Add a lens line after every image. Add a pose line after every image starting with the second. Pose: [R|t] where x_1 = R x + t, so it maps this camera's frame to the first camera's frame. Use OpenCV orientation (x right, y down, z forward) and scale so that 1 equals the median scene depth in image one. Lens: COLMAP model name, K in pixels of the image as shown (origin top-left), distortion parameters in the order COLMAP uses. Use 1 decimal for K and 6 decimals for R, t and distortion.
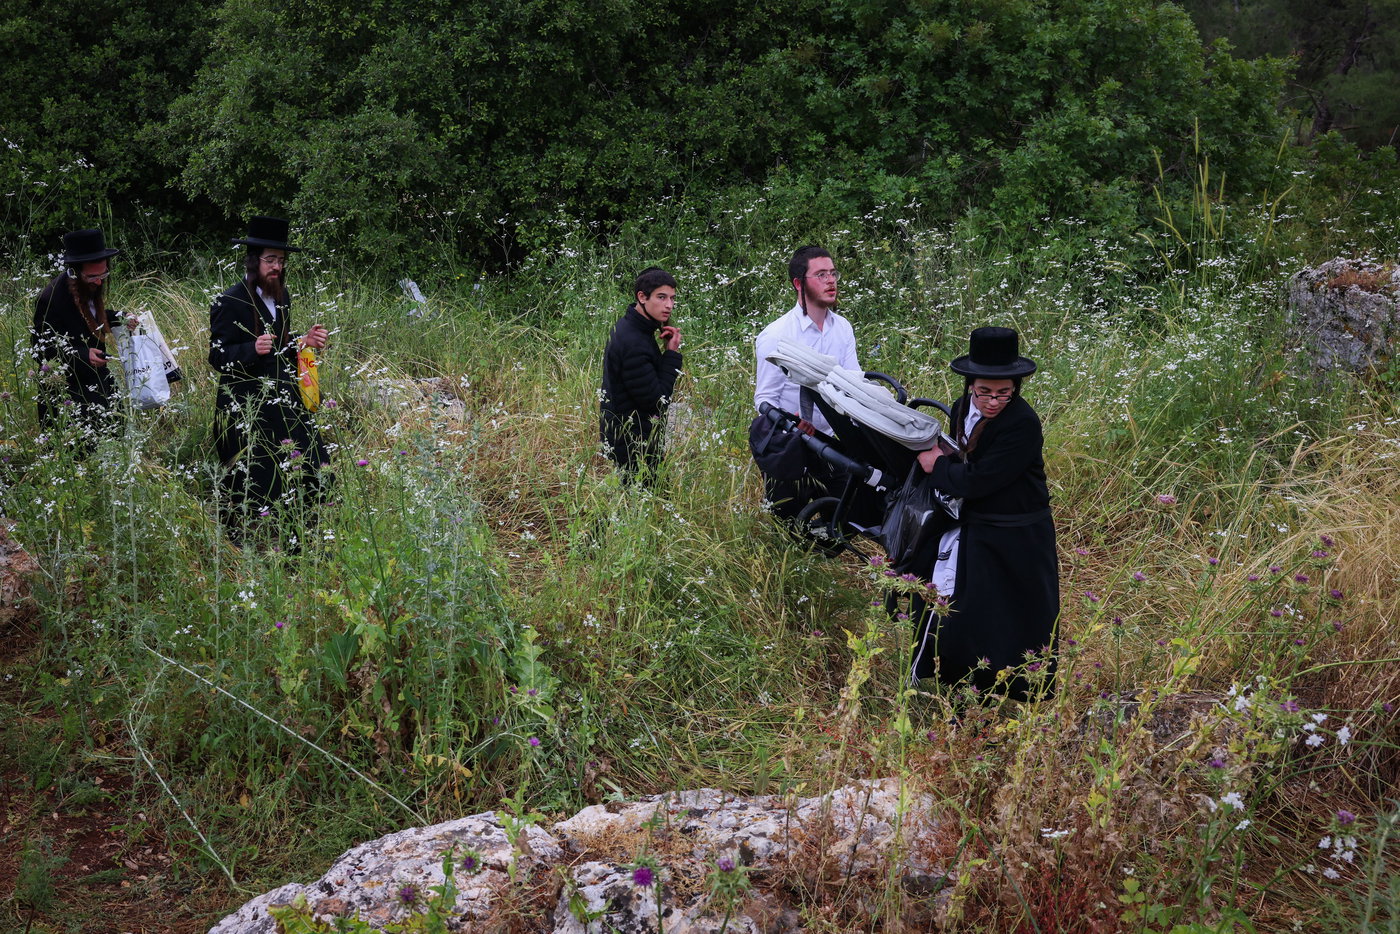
lens RADIAL K [[1243.5, 0, 700.0], [0, 1243.5, 430.1], [0, 0, 1]] dist [-0.003935, 0.002386]
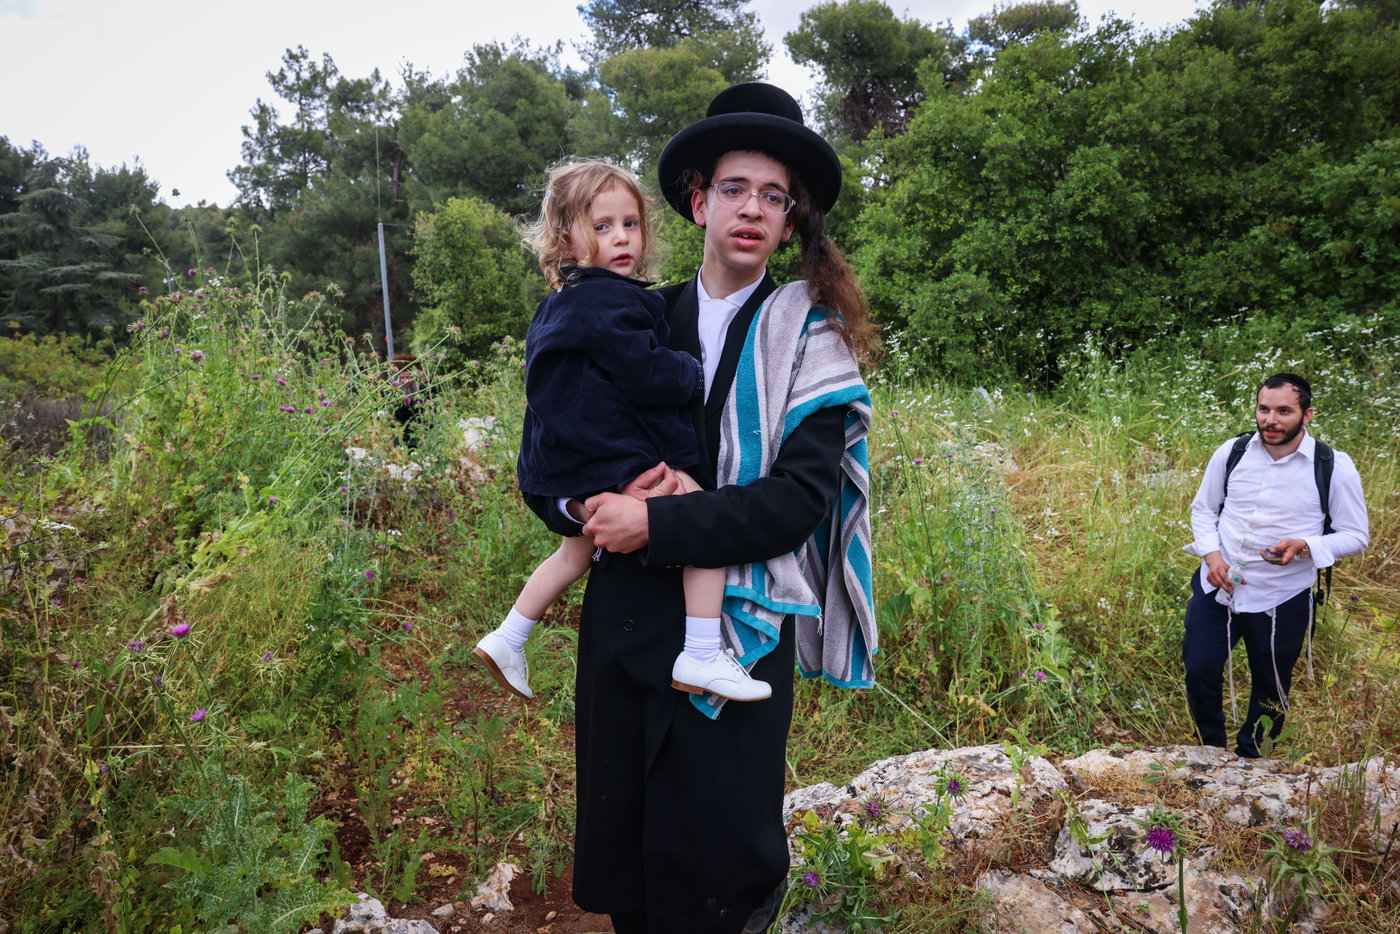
lens RADIAL K [[1249.7, 0, 700.0], [0, 1249.7, 467.0], [0, 0, 1]] dist [-0.175318, 0.278811]
pose [[0.917034, 0.039668, -0.396831, 0.018237], [-0.006119, 0.996323, 0.085456, -0.068575], [0.398762, -0.075938, 0.913905, -0.204638]]
